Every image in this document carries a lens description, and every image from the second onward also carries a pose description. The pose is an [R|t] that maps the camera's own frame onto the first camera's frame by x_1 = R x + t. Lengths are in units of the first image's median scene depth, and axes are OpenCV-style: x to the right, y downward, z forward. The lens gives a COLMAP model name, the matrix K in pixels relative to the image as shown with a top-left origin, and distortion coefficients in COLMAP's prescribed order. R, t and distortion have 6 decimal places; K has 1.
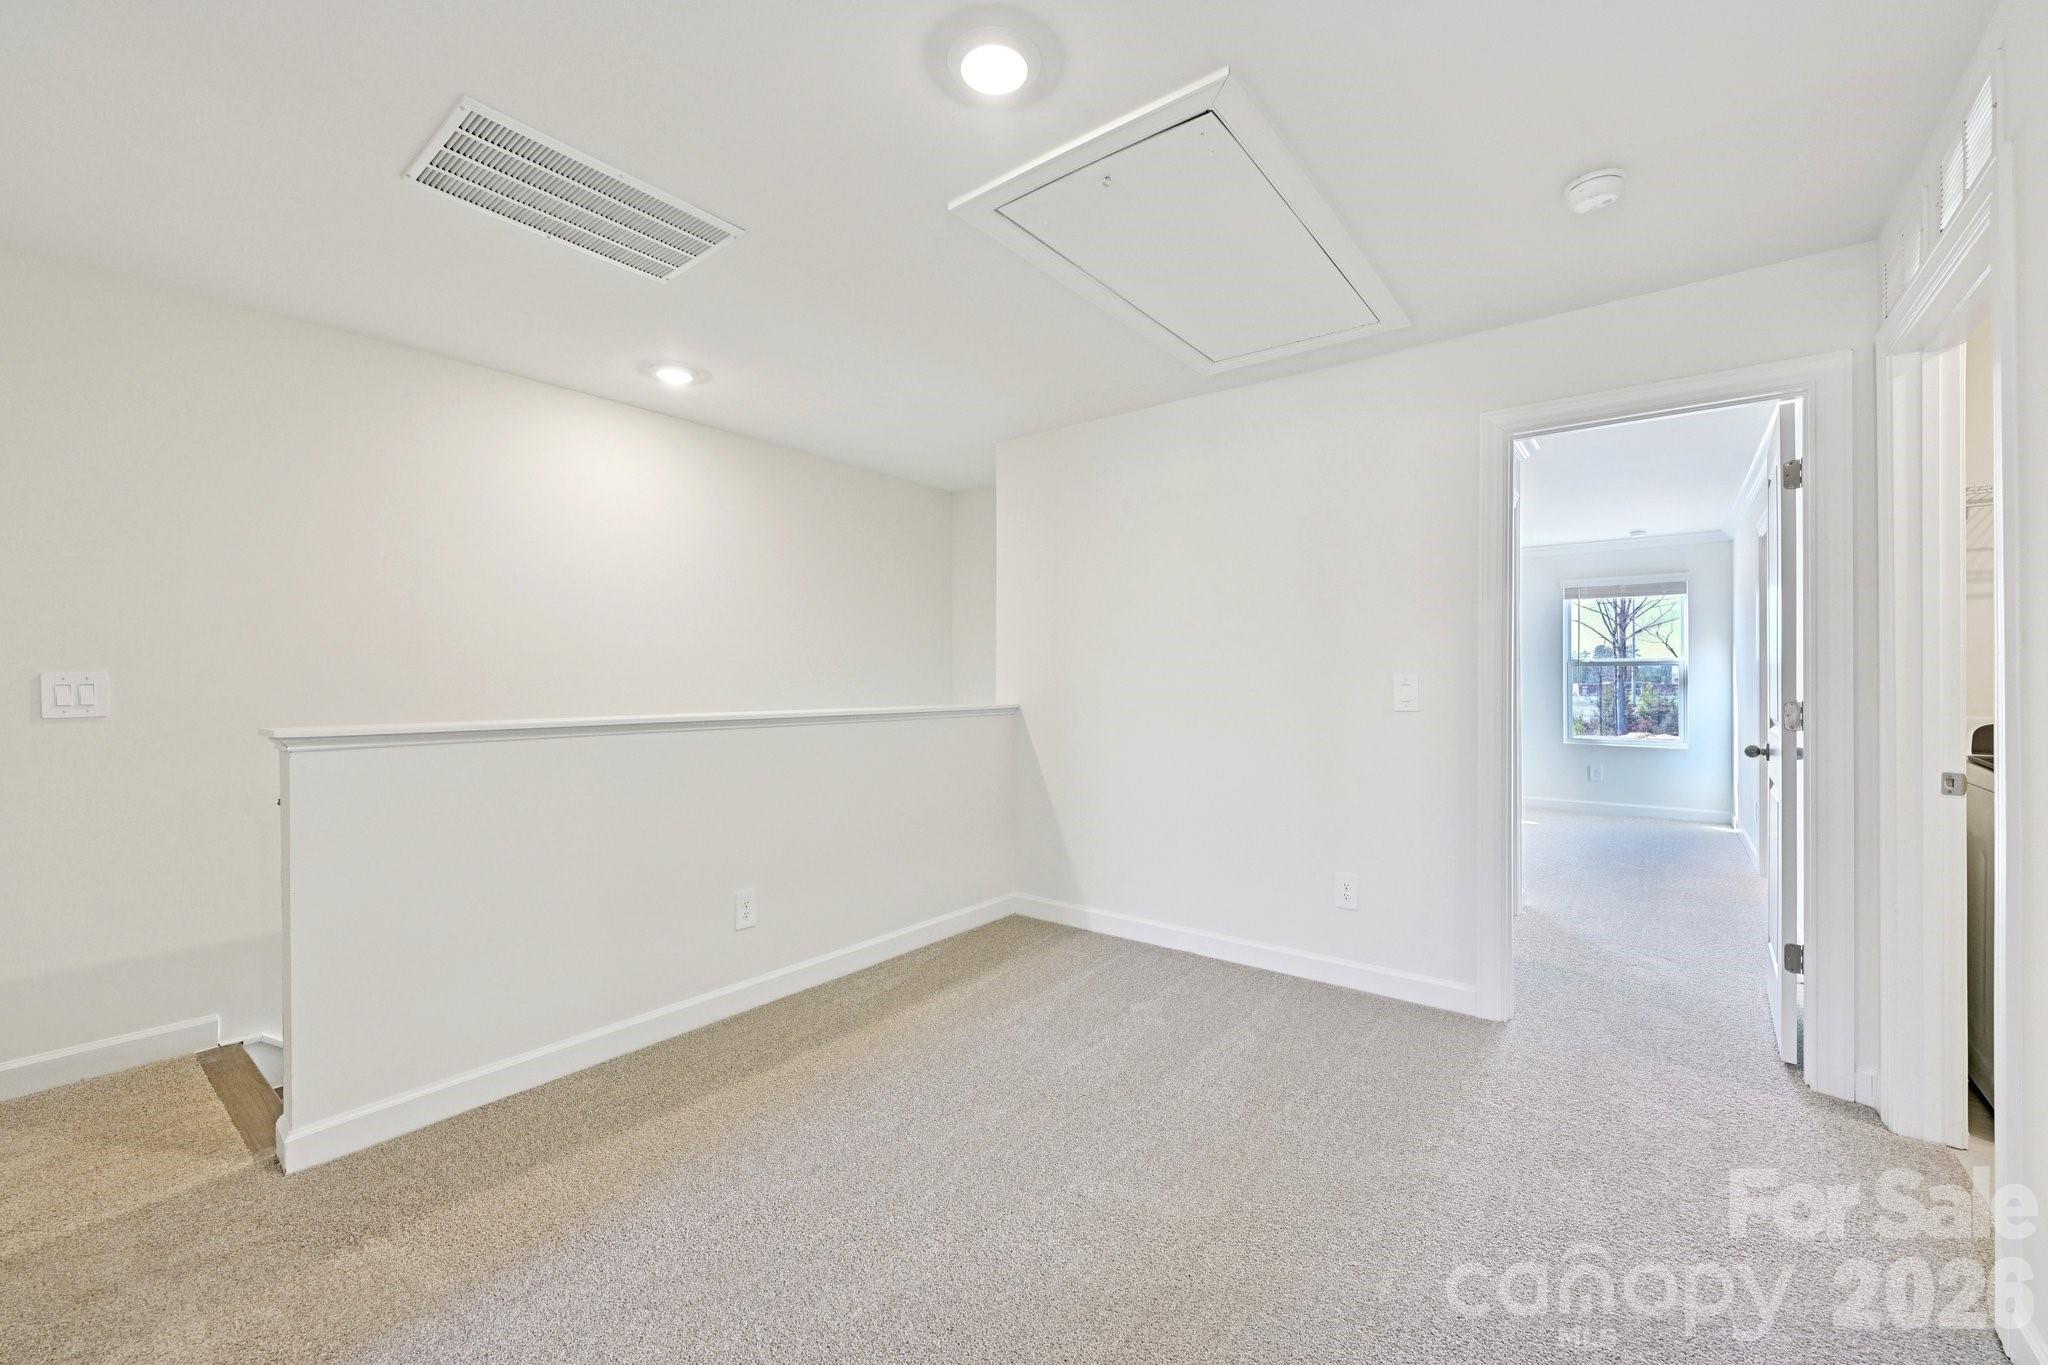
lens RADIAL K [[811.6, 0, 1007.8], [0, 811.6, 675.9], [0, 0, 1]] dist [0.000086, 0.000119]
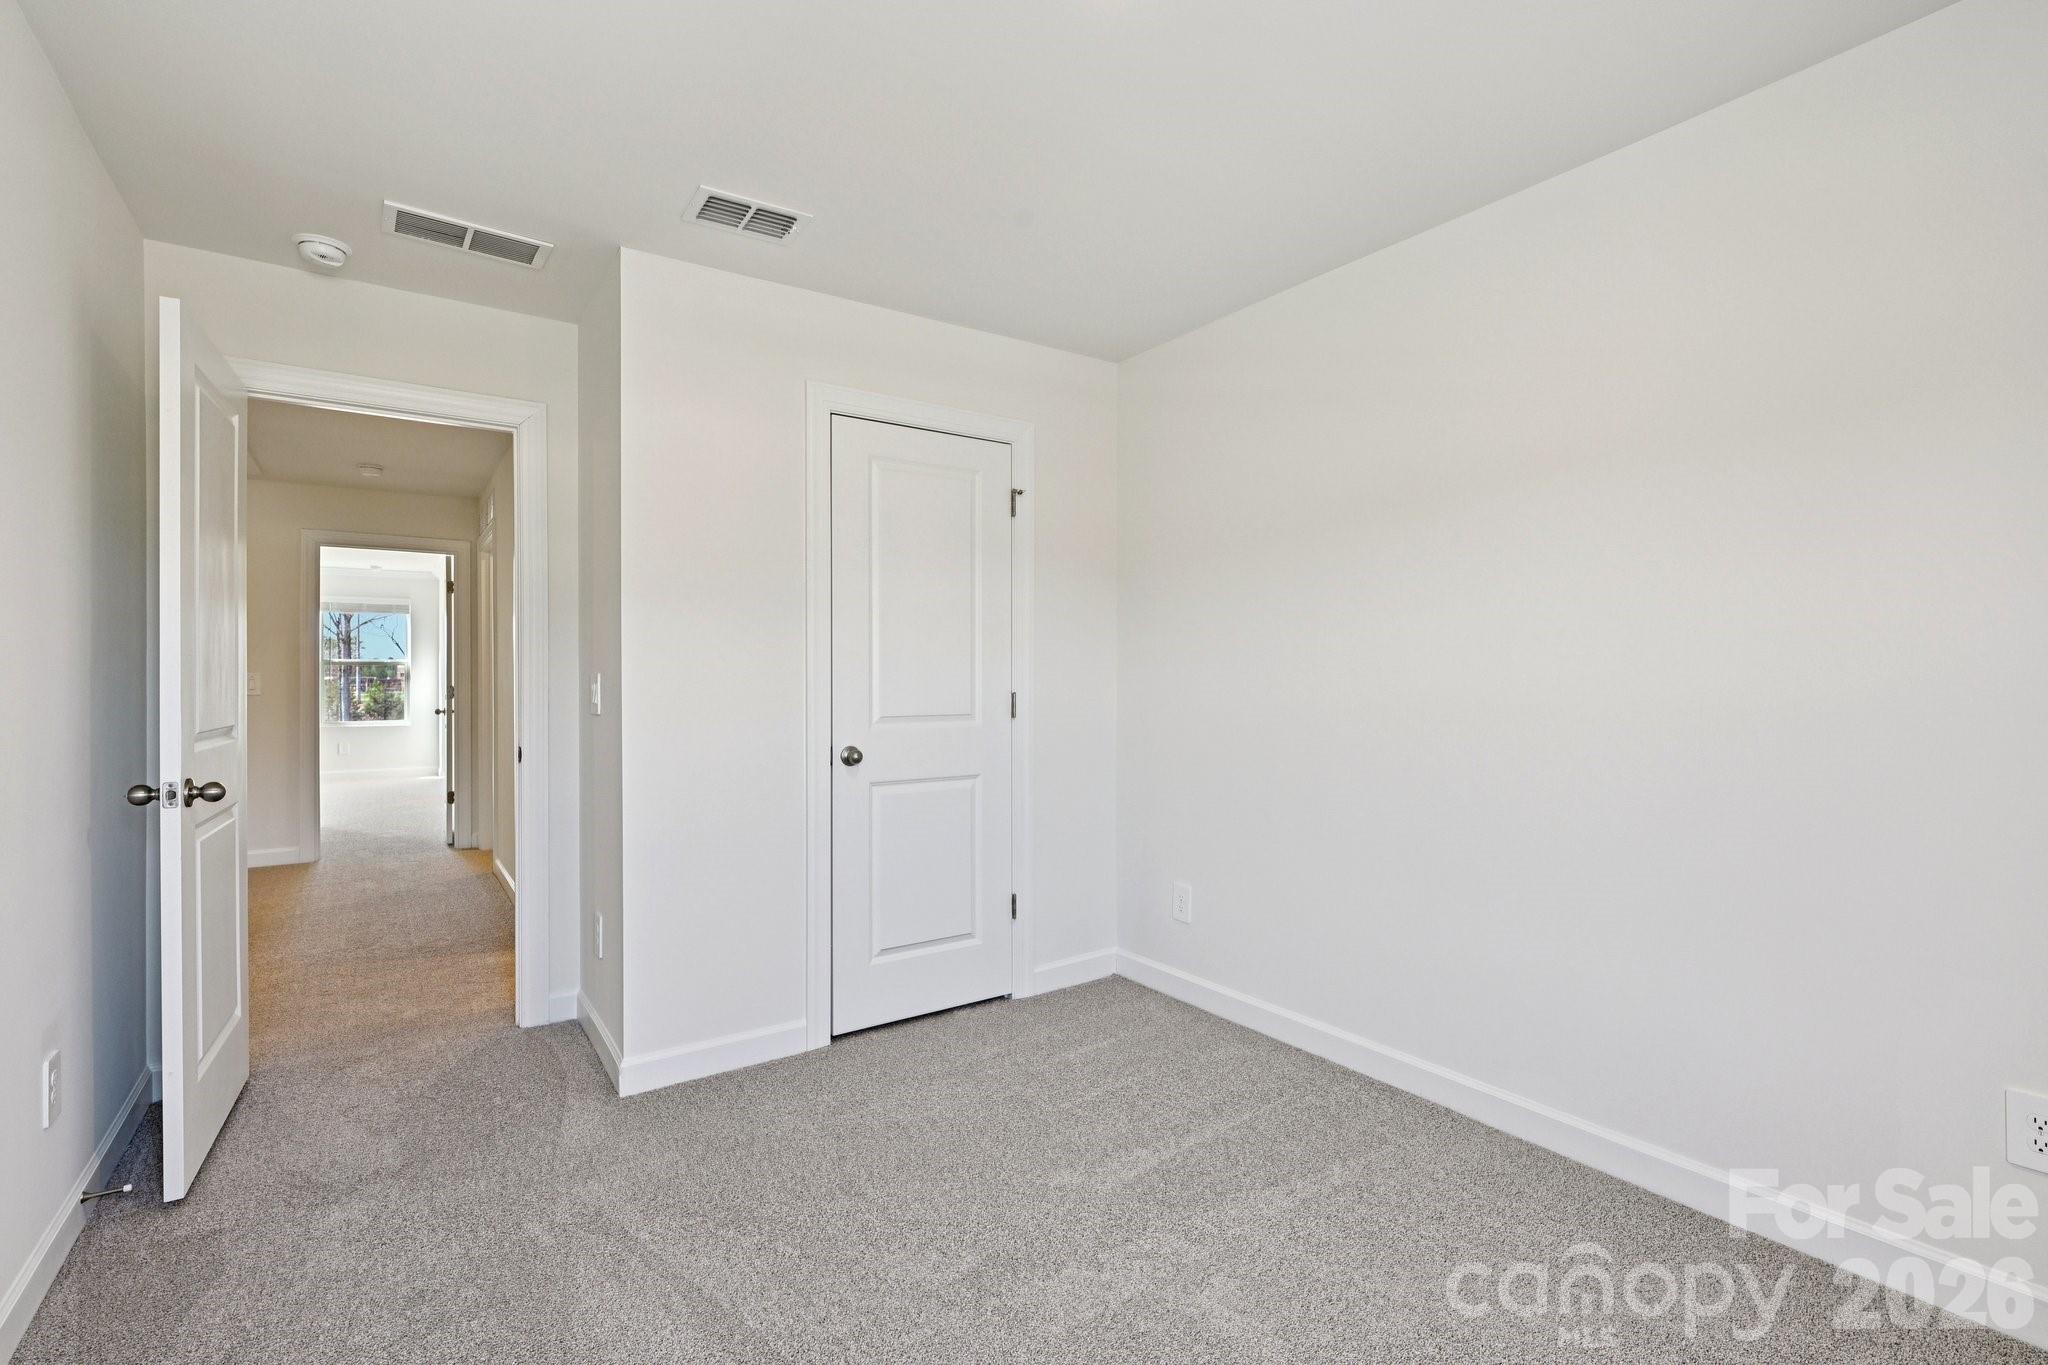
lens RADIAL K [[927.8, 0, 1017.4], [0, 927.8, 687.1], [0, 0, 1]] dist [0.000452, 0.000125]
pose [[0.291477, -0.011122, 0.956513, -0.308516], [-0.006387, 0.999887, 0.013573, -0.004718], [-0.956556, -0.010065, 0.291374, -0.372896]]
